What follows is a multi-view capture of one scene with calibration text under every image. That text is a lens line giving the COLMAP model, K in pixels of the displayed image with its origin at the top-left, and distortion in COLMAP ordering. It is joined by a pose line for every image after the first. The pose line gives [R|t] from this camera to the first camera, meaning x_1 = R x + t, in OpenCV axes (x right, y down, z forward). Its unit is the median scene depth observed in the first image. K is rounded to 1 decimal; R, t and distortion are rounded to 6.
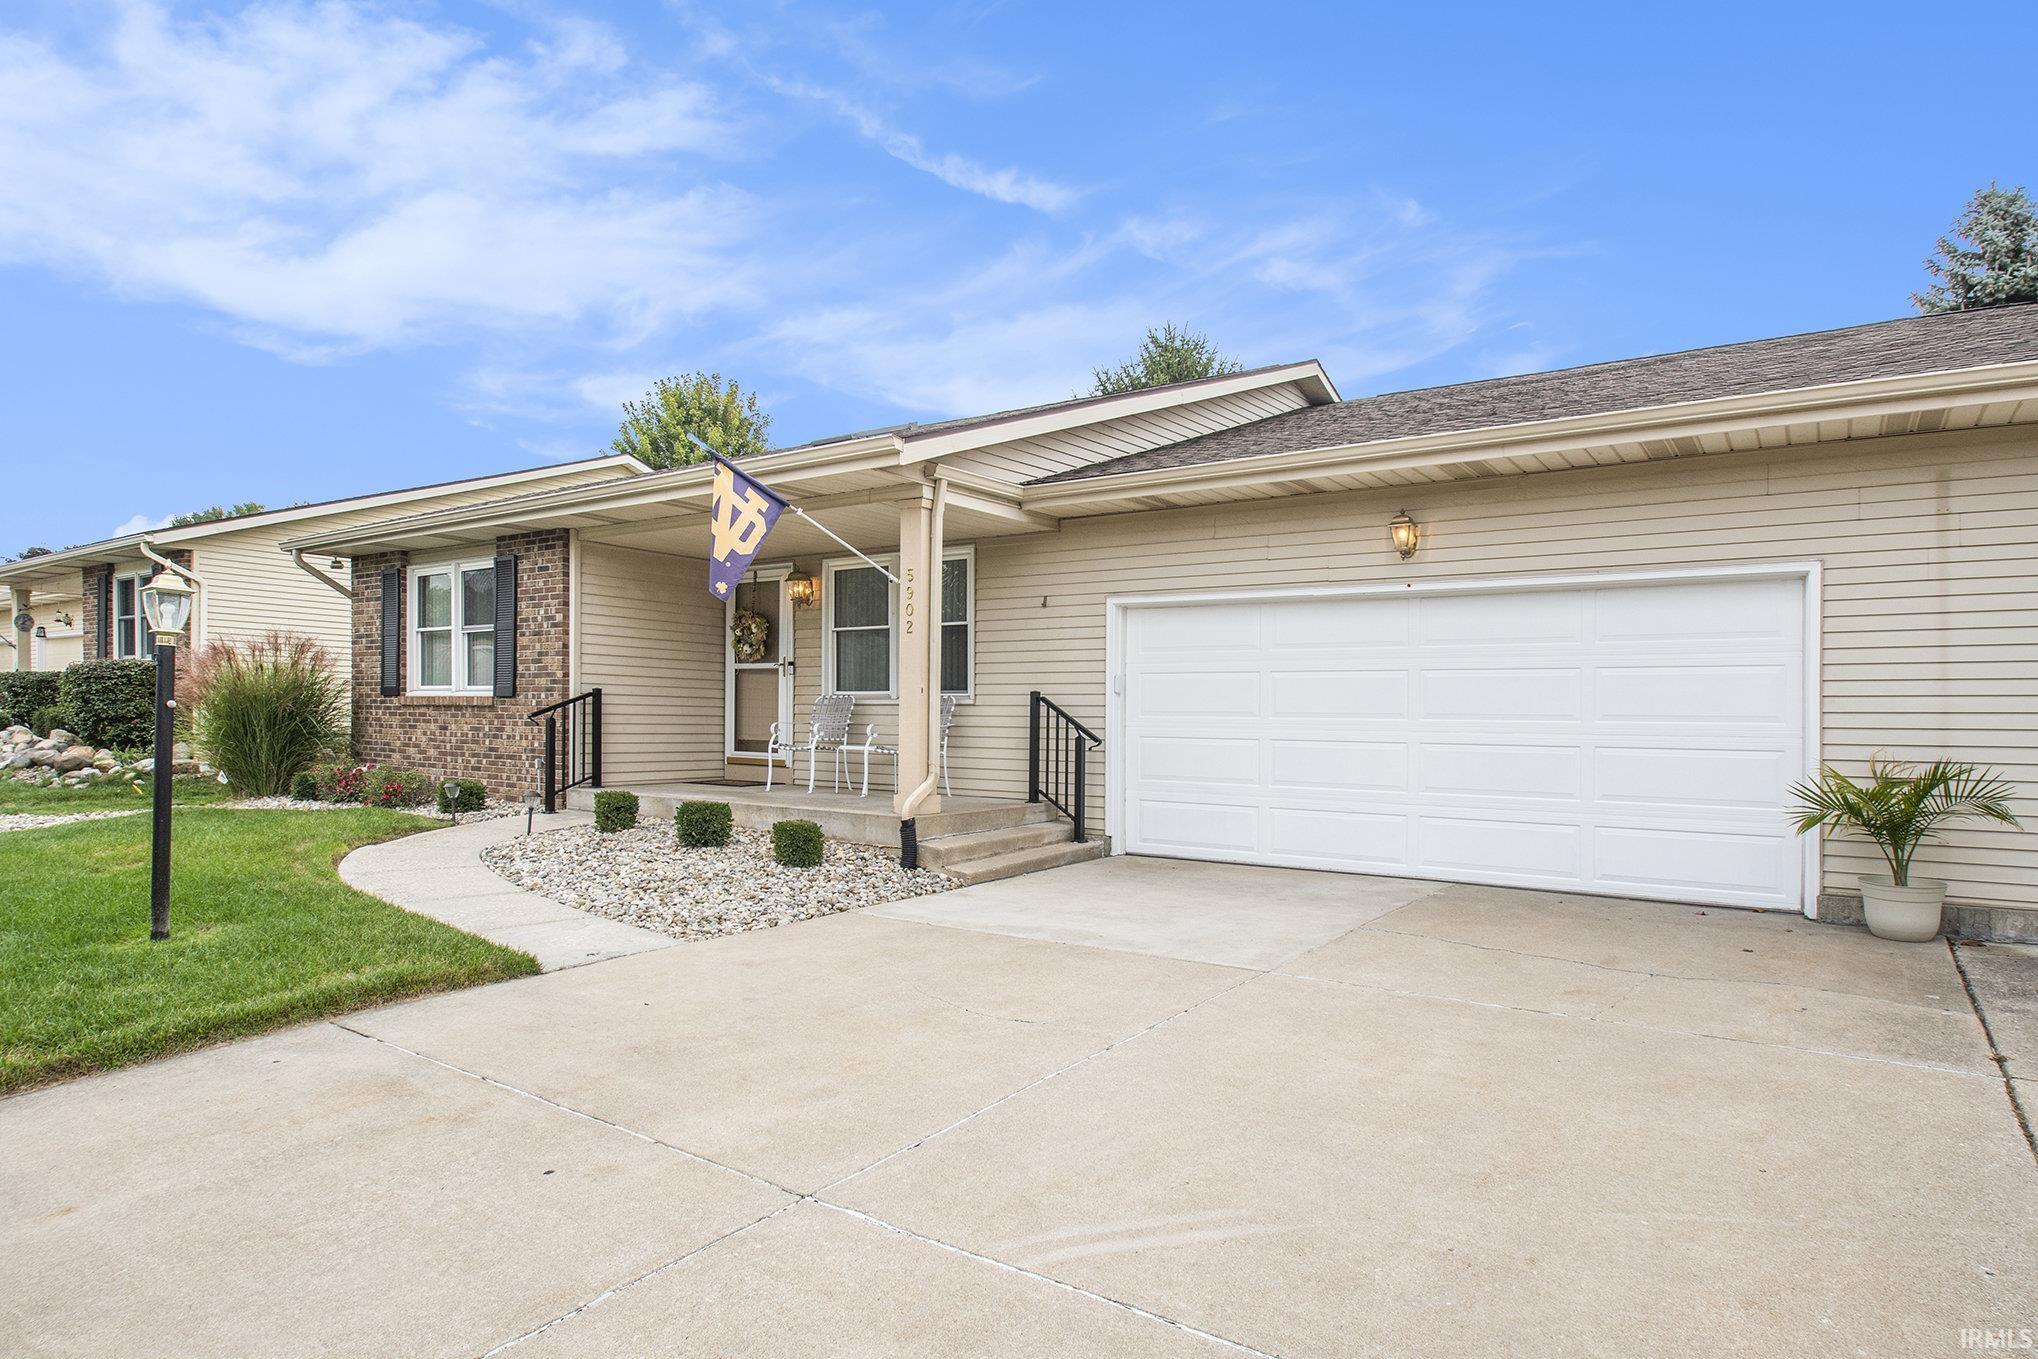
lens RADIAL K [[1185.5, 0, 1019.9], [0, 1185.5, 693.0], [0, 0, 1]] dist [-0.030240, -0.000642]
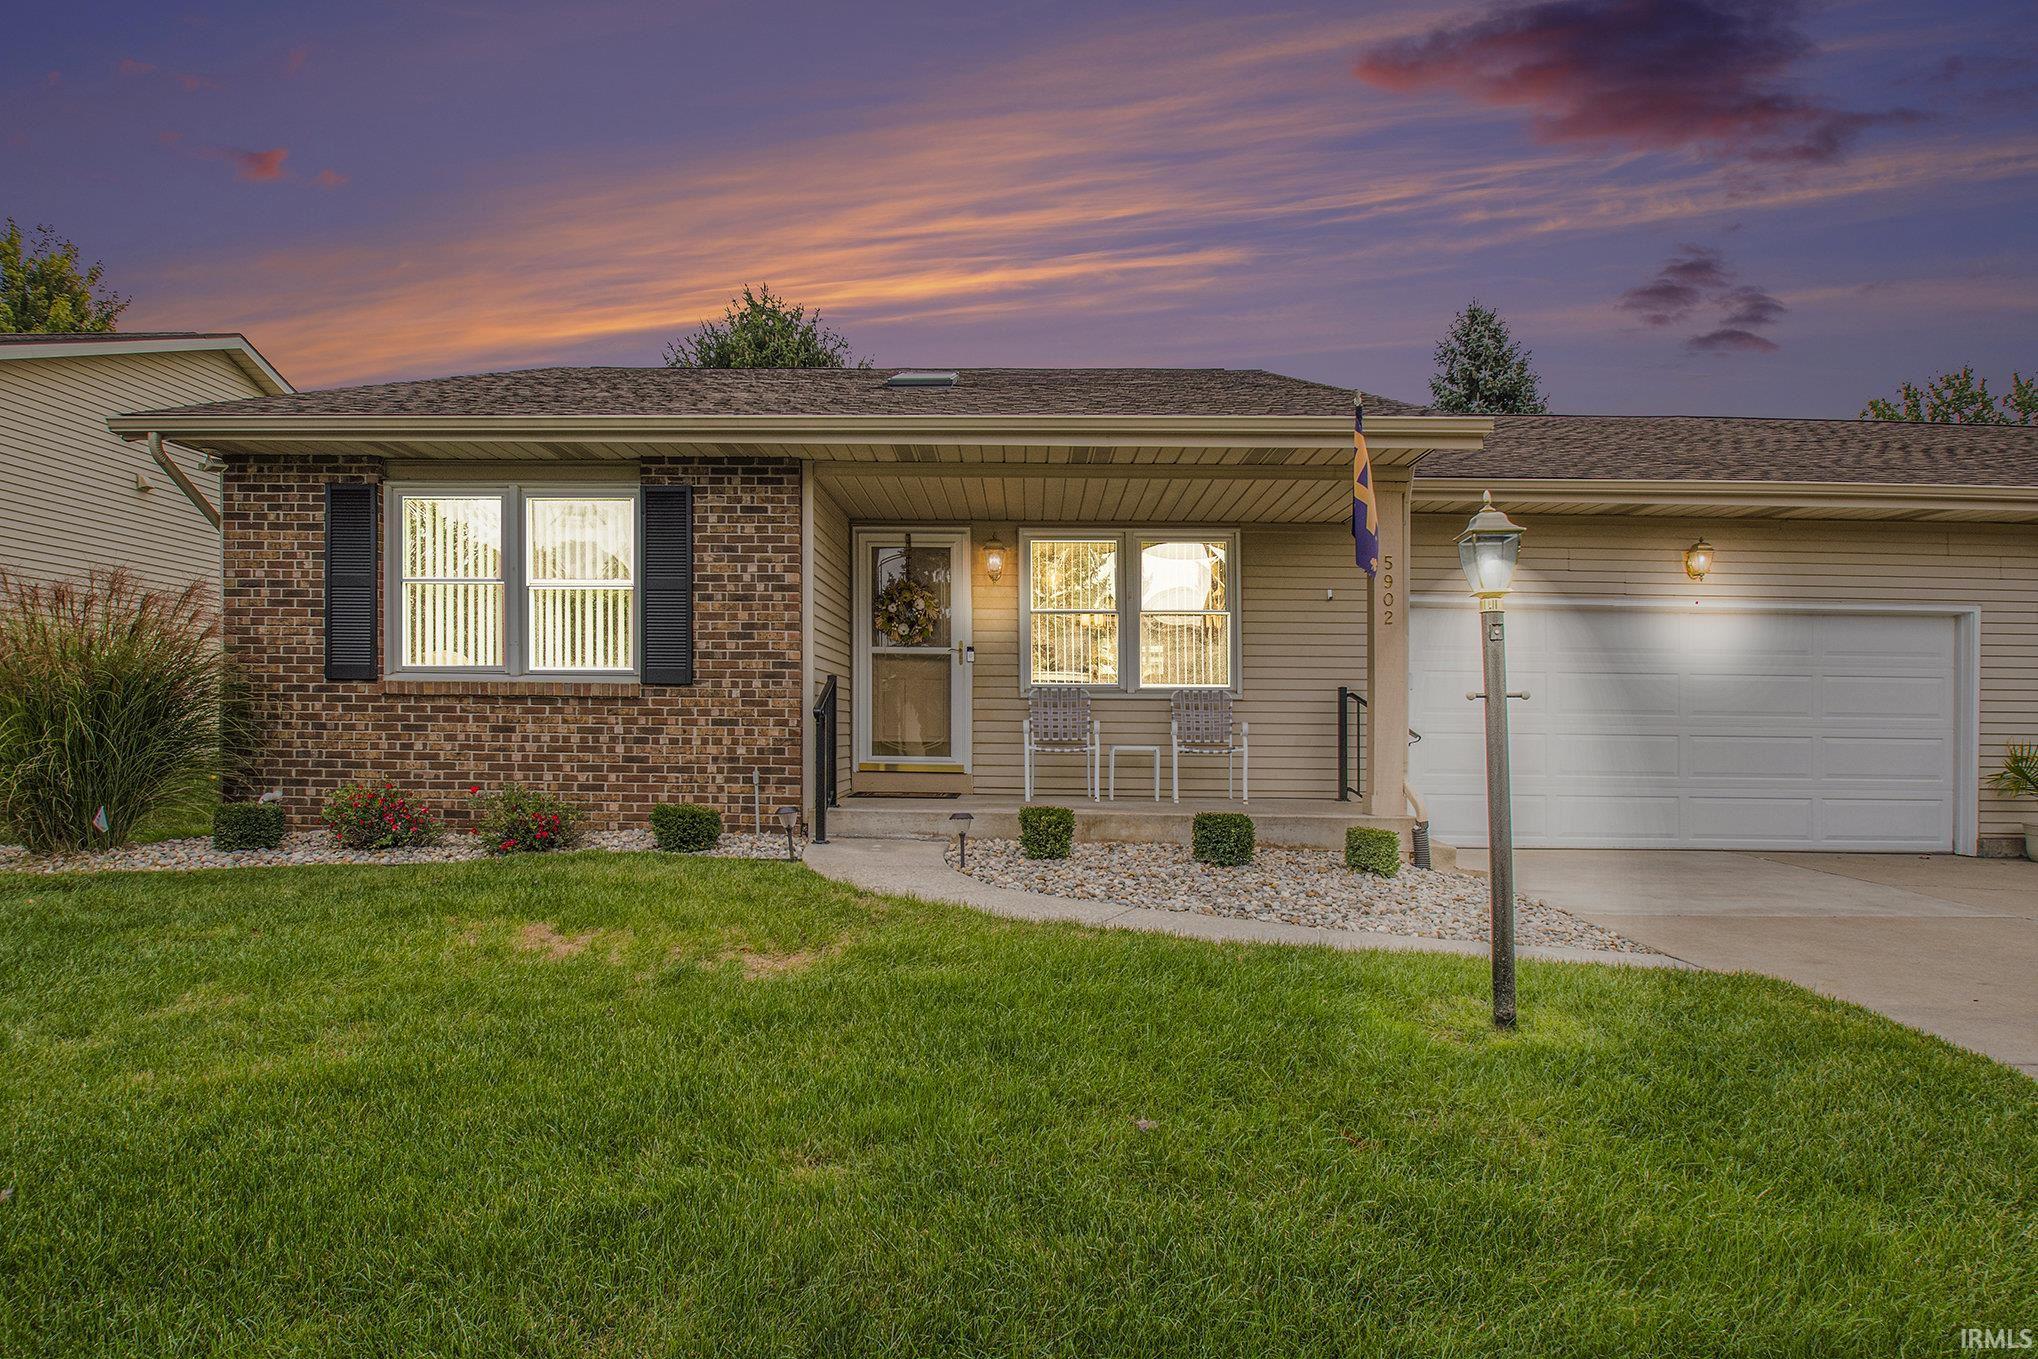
lens RADIAL K [[1240.0, 0, 1000.3], [0, 1240.0, 726.2], [0, 0, 1]] dist [-0.036997, -0.000407]
pose [[0.826168, -0.004787, 0.563404, -0.699418], [-0.012173, 0.999579, 0.026344, 0.006352], [-0.563293, -0.028623, 0.825761, 0.276477]]
